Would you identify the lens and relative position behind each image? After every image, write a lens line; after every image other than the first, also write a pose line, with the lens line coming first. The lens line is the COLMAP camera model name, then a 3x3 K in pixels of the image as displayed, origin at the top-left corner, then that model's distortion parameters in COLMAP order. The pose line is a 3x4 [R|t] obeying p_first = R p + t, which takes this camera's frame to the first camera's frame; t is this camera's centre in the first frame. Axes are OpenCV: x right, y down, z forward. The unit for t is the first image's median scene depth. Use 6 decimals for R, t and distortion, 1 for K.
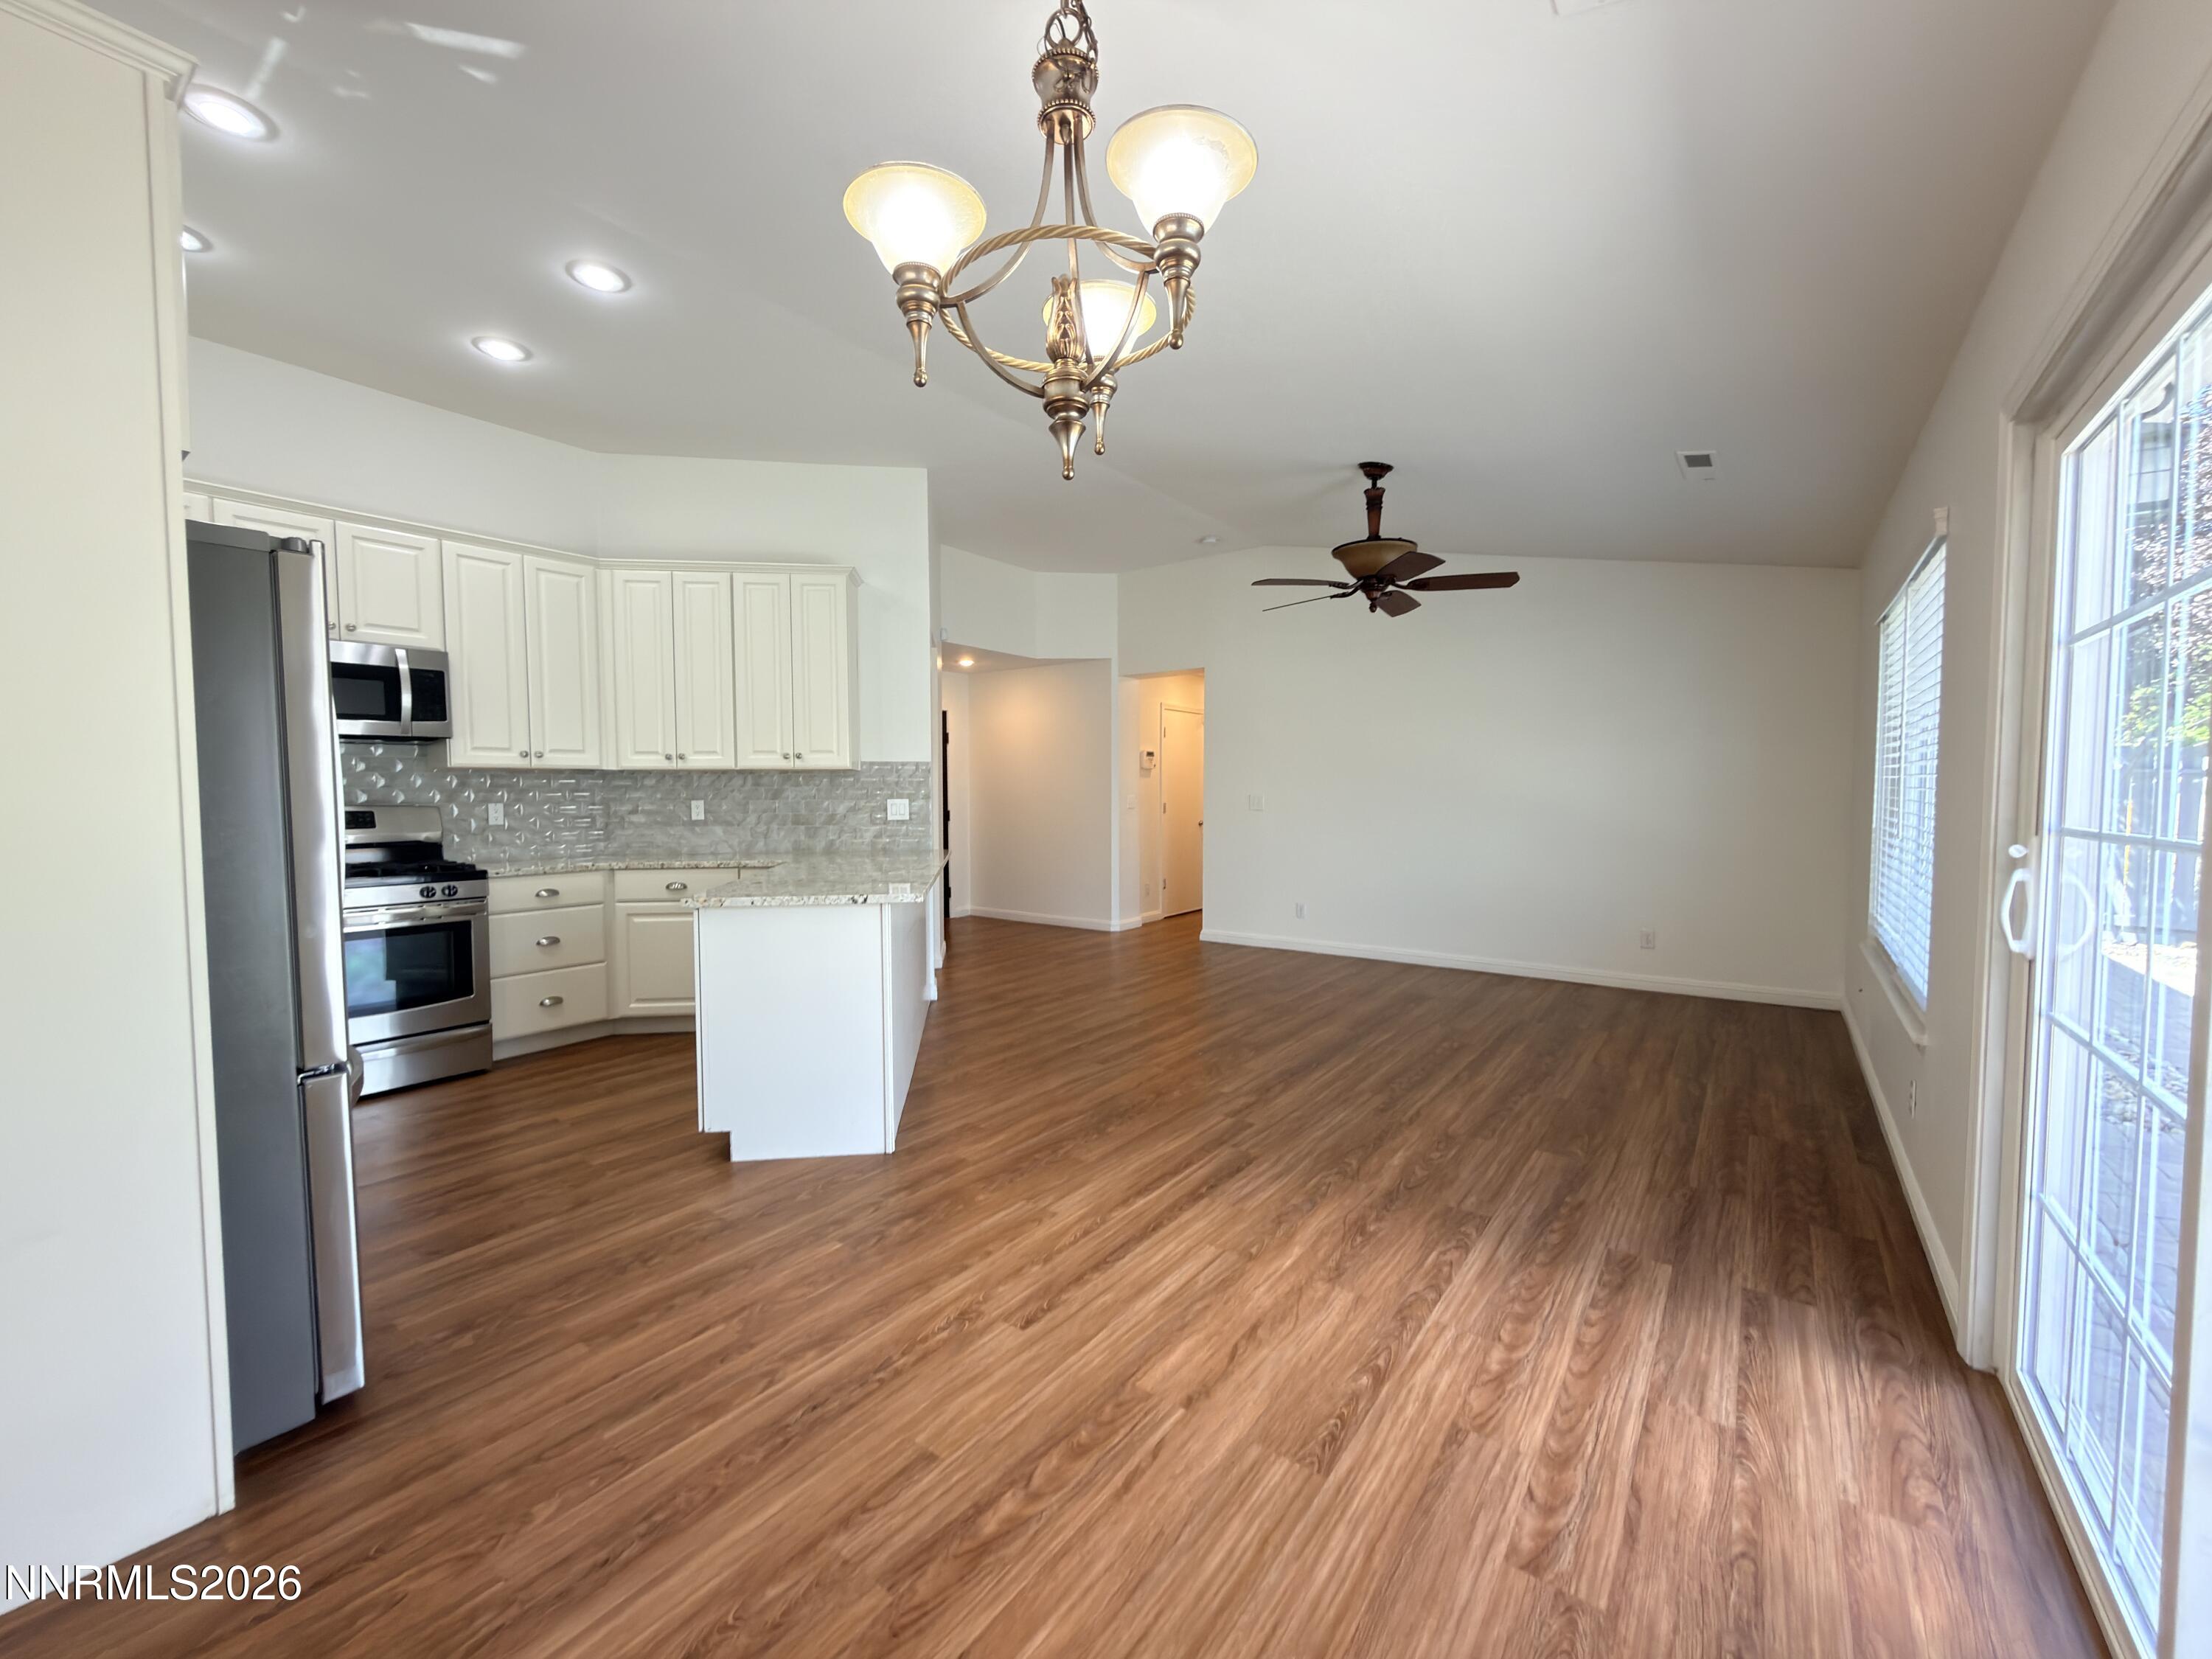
lens RADIAL K [[883.2, 0, 1099.4], [0, 883.2, 829.9], [0, 0, 1]] dist [0.000244, 0.000064]
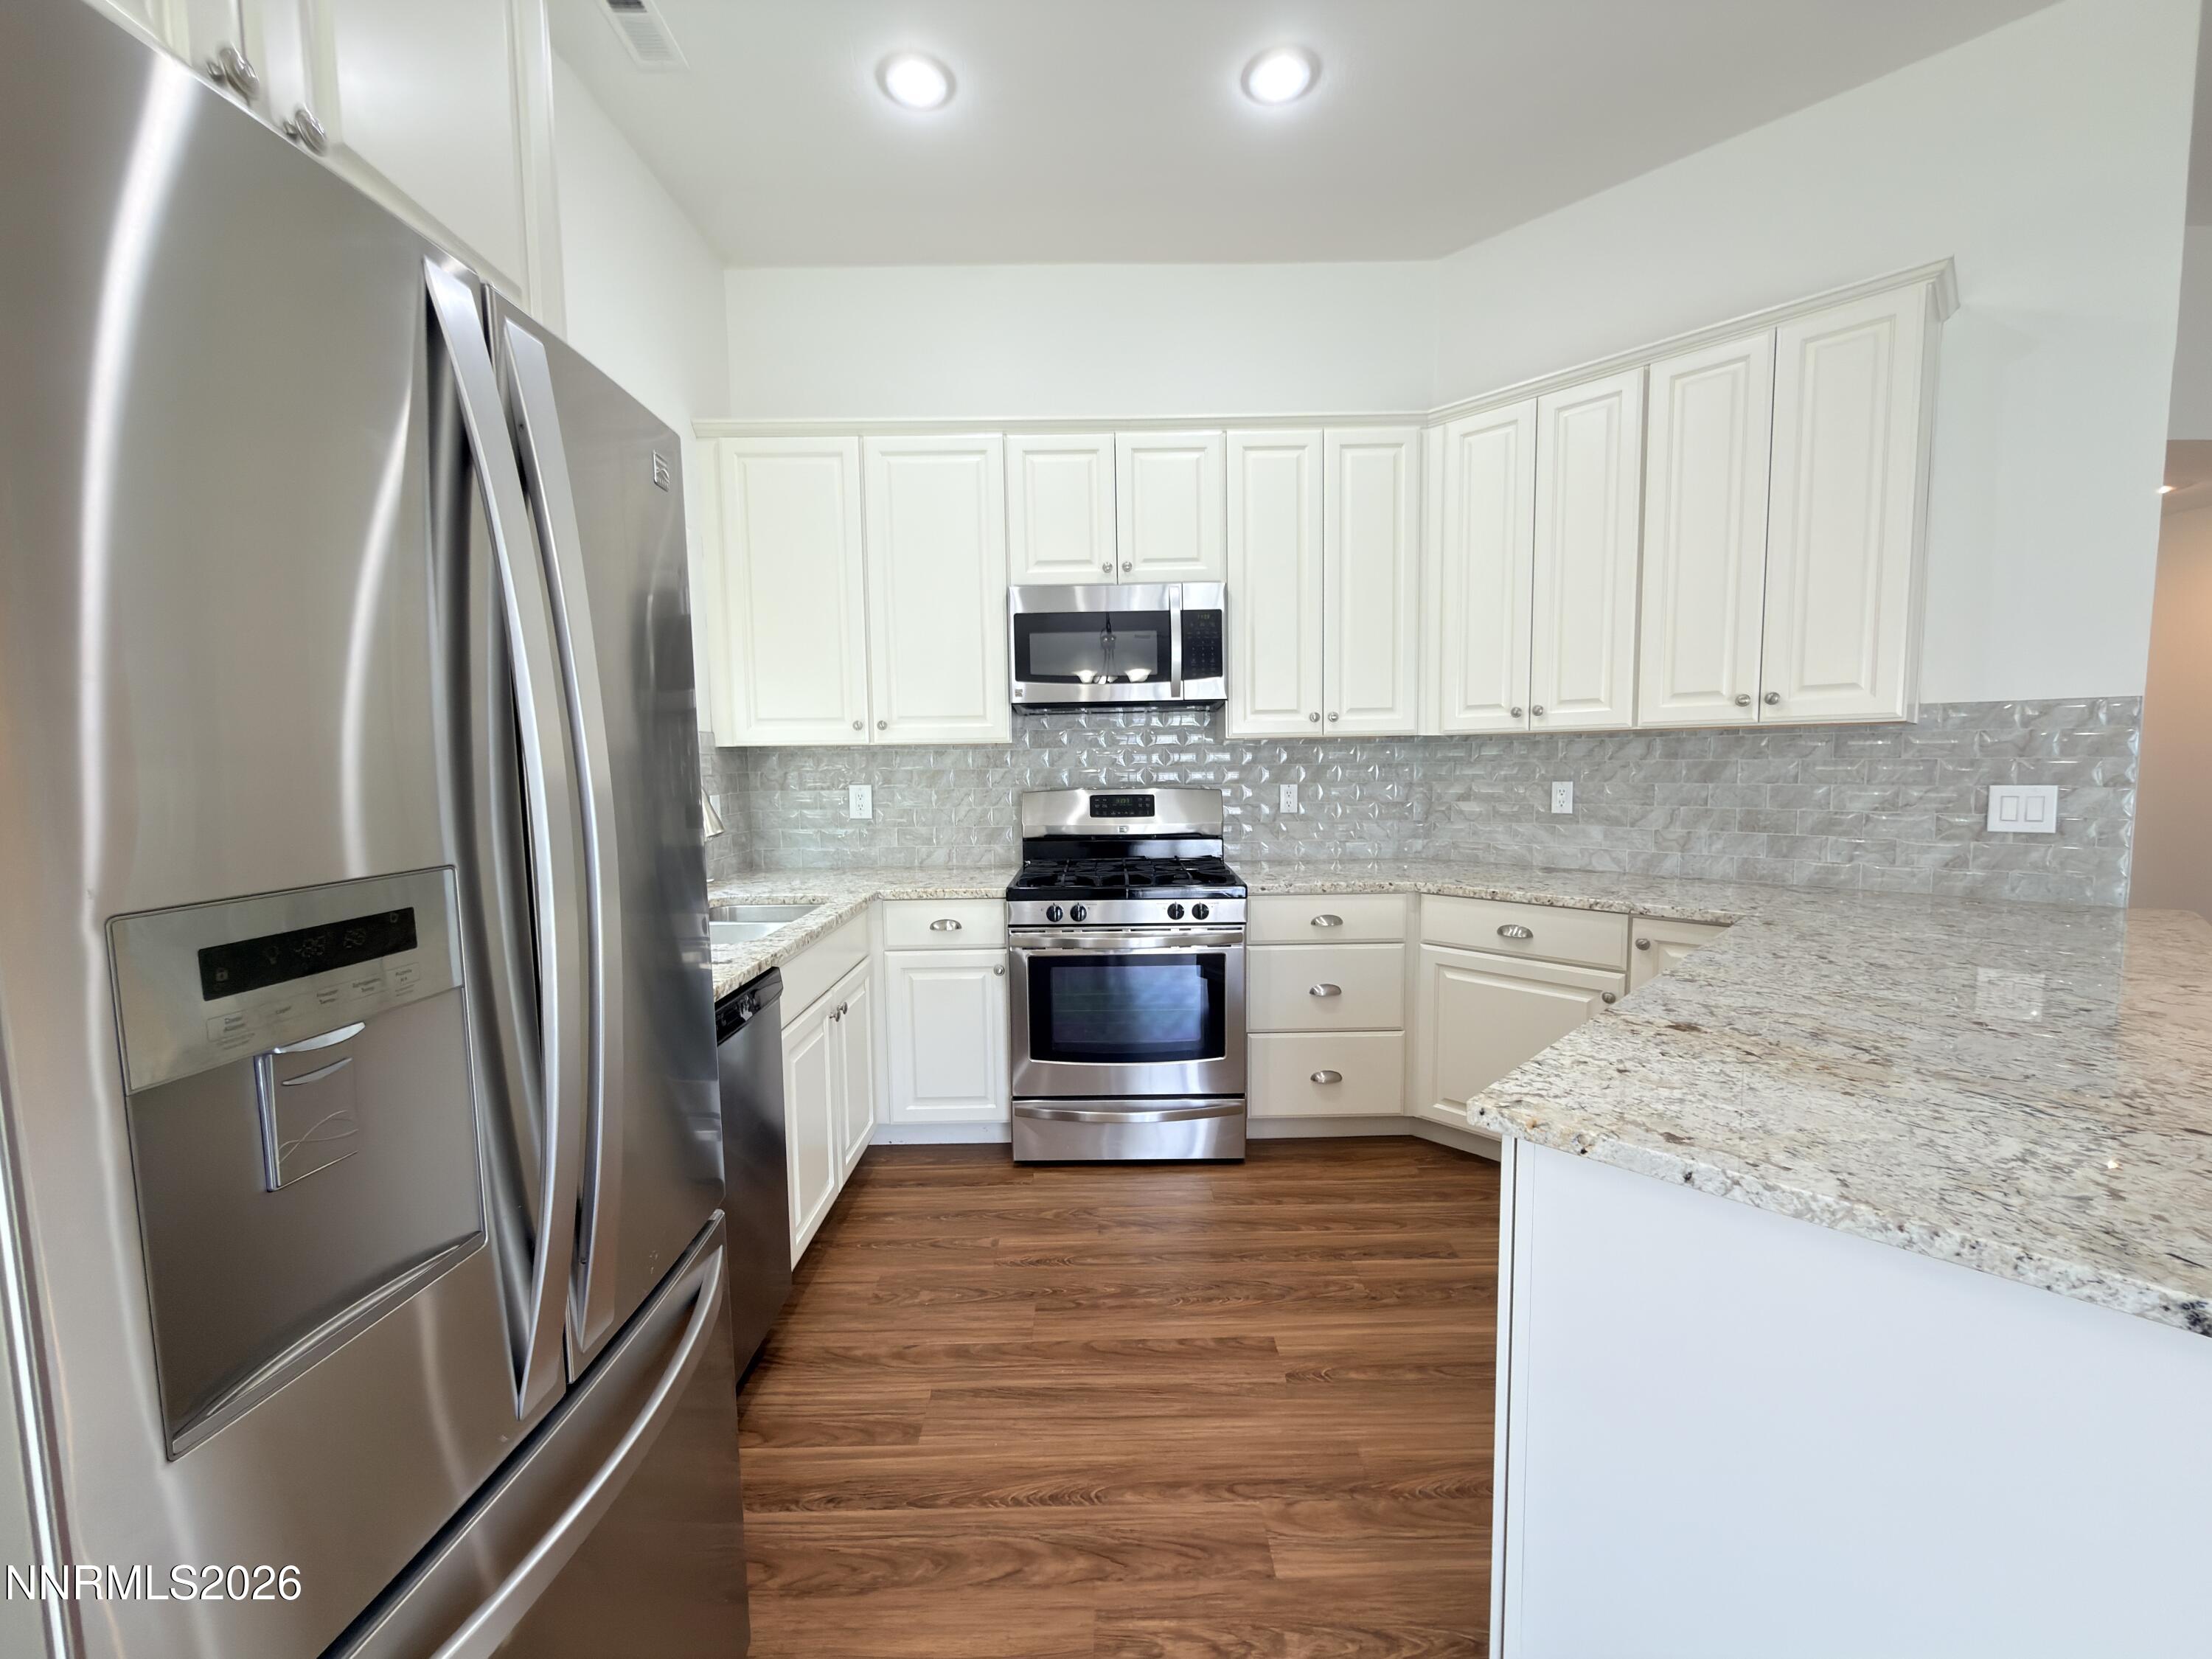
lens RADIAL K [[883.2, 0, 1109.1], [0, 883.2, 831.1], [0, 0, 1]] dist [0.000244, 0.000064]
pose [[0.609143, 0.062415, -0.790600, -0.185395], [-0.022581, 0.997859, 0.061380, -0.034215], [0.792739, -0.019537, 0.609248, 0.436045]]
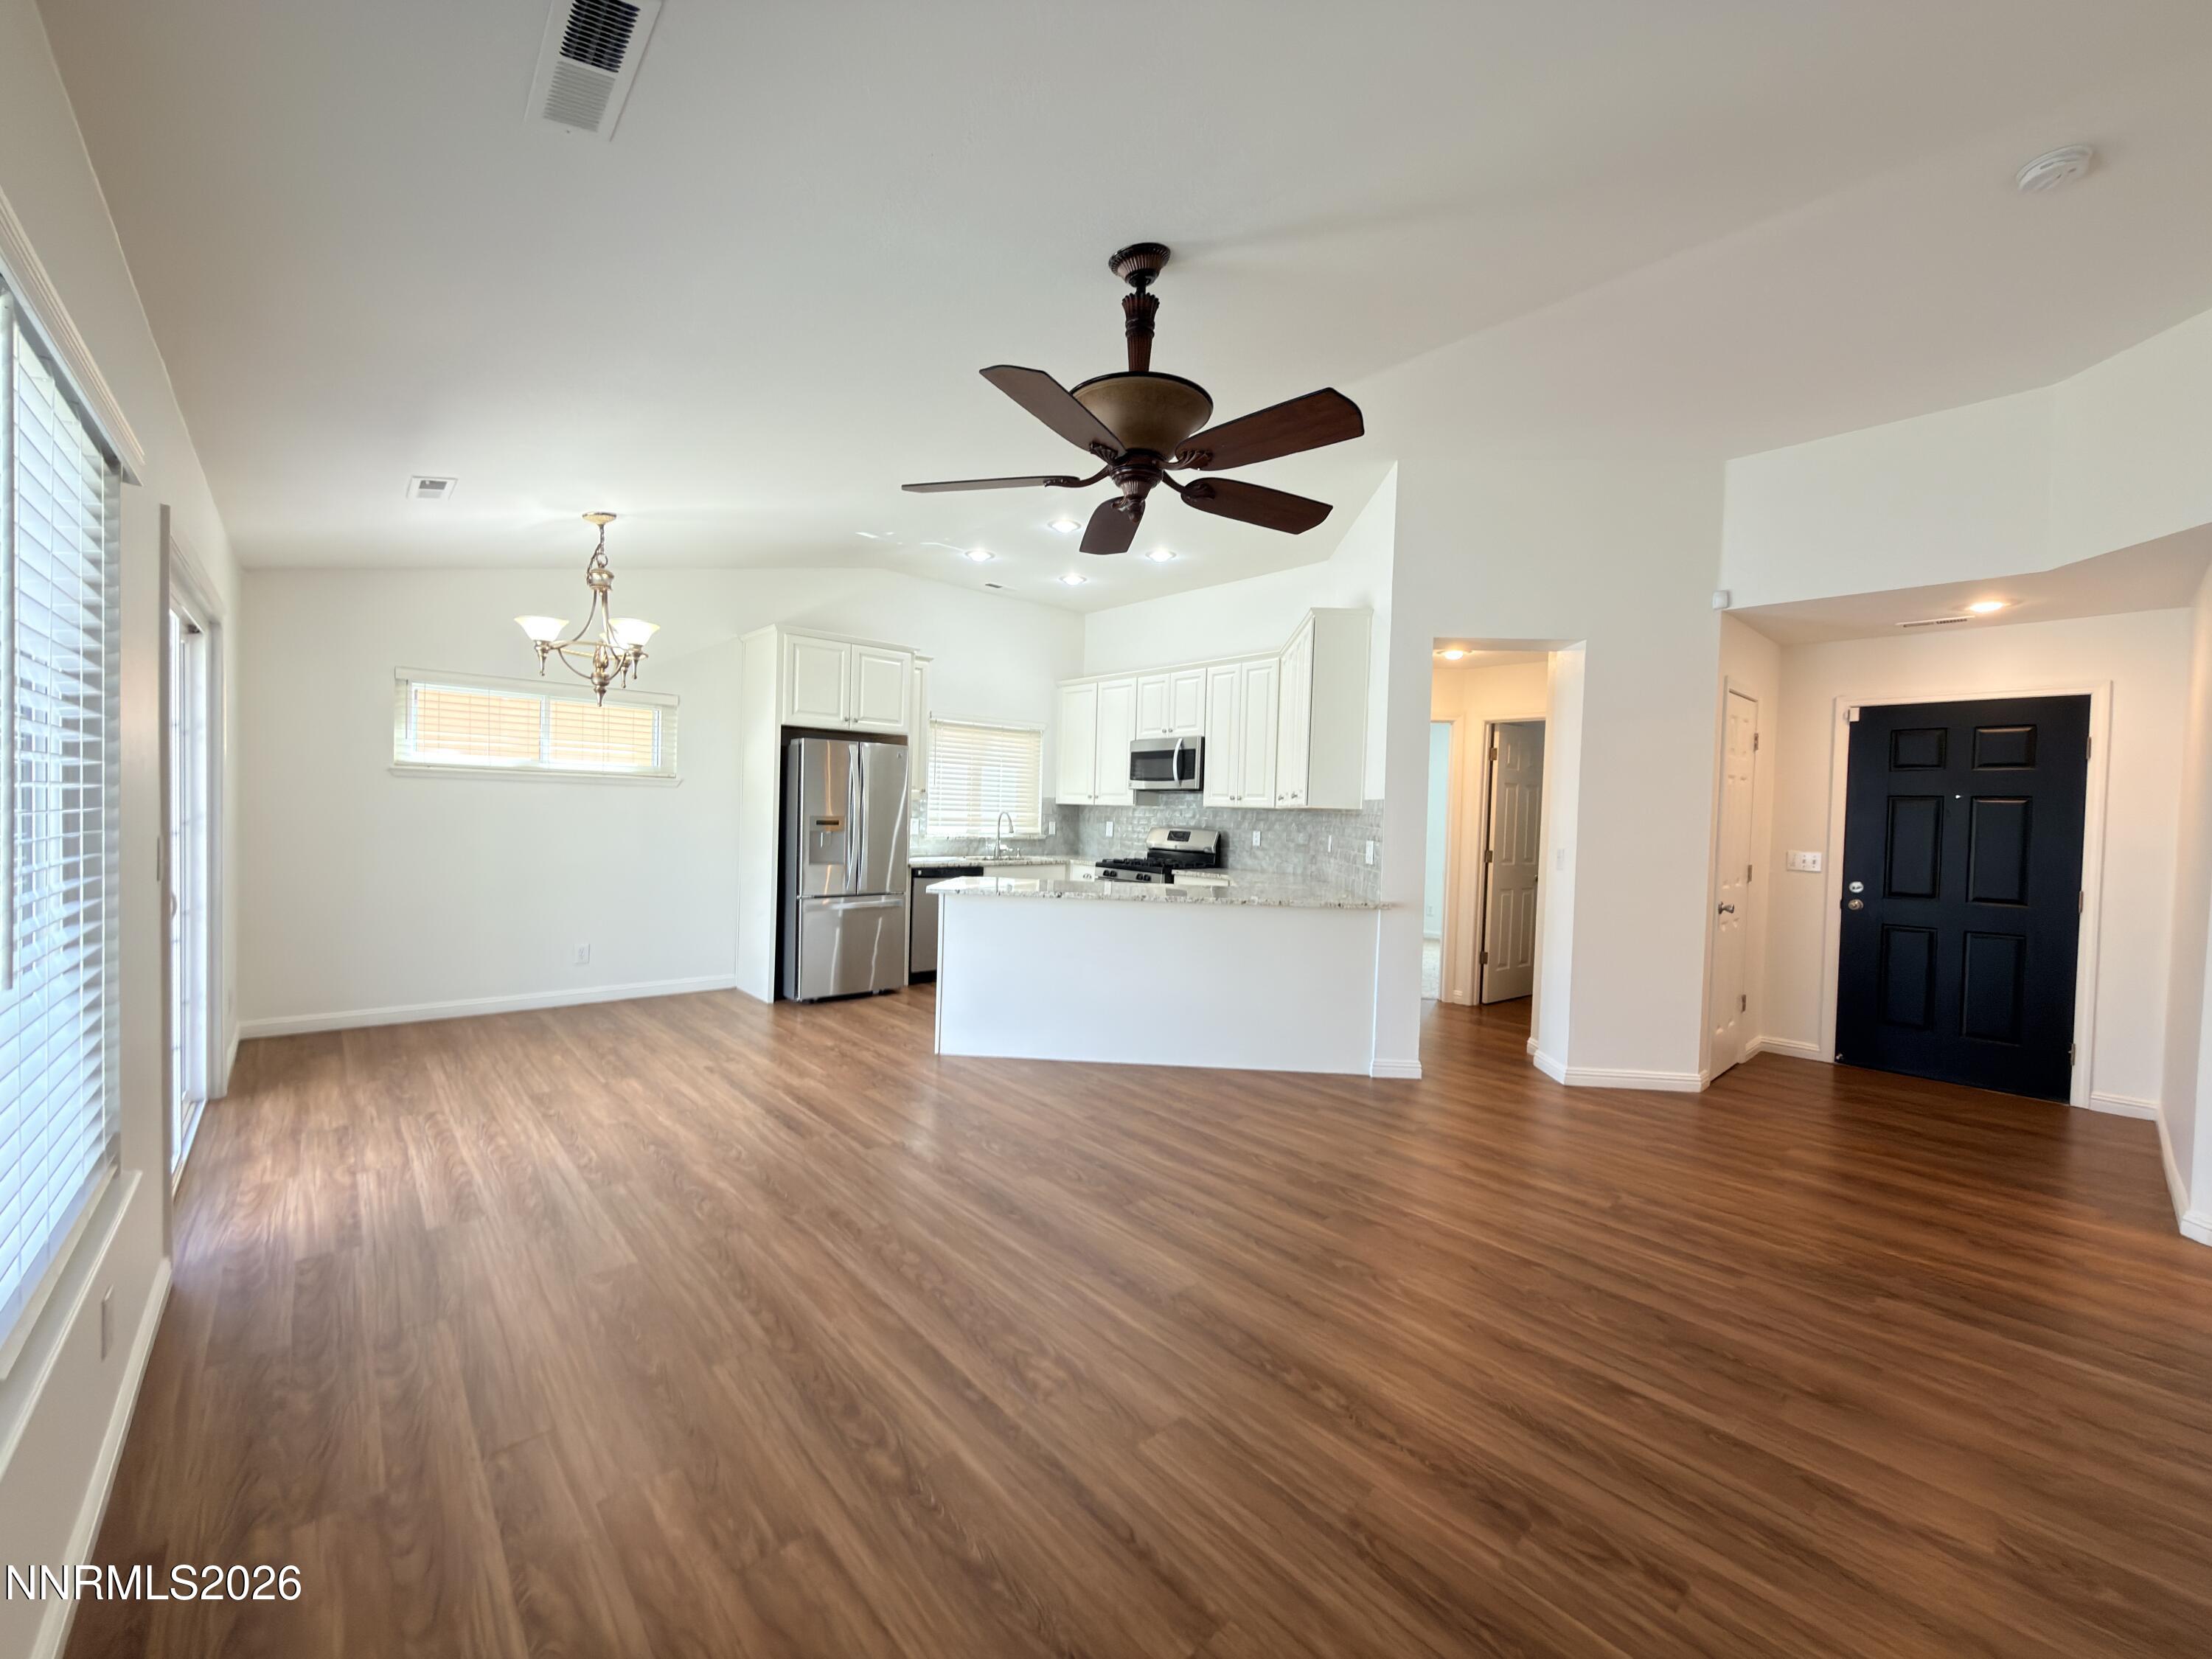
lens RADIAL K [[883.2, 0, 1106.3], [0, 883.2, 832.9], [0, 0, 1]] dist [0.000244, 0.000064]
pose [[-0.197078, 0.025022, -0.980068, 0.844718], [-0.069938, 0.996769, 0.039512, -0.071013], [0.977890, 0.076331, -0.194691, 1.089405]]
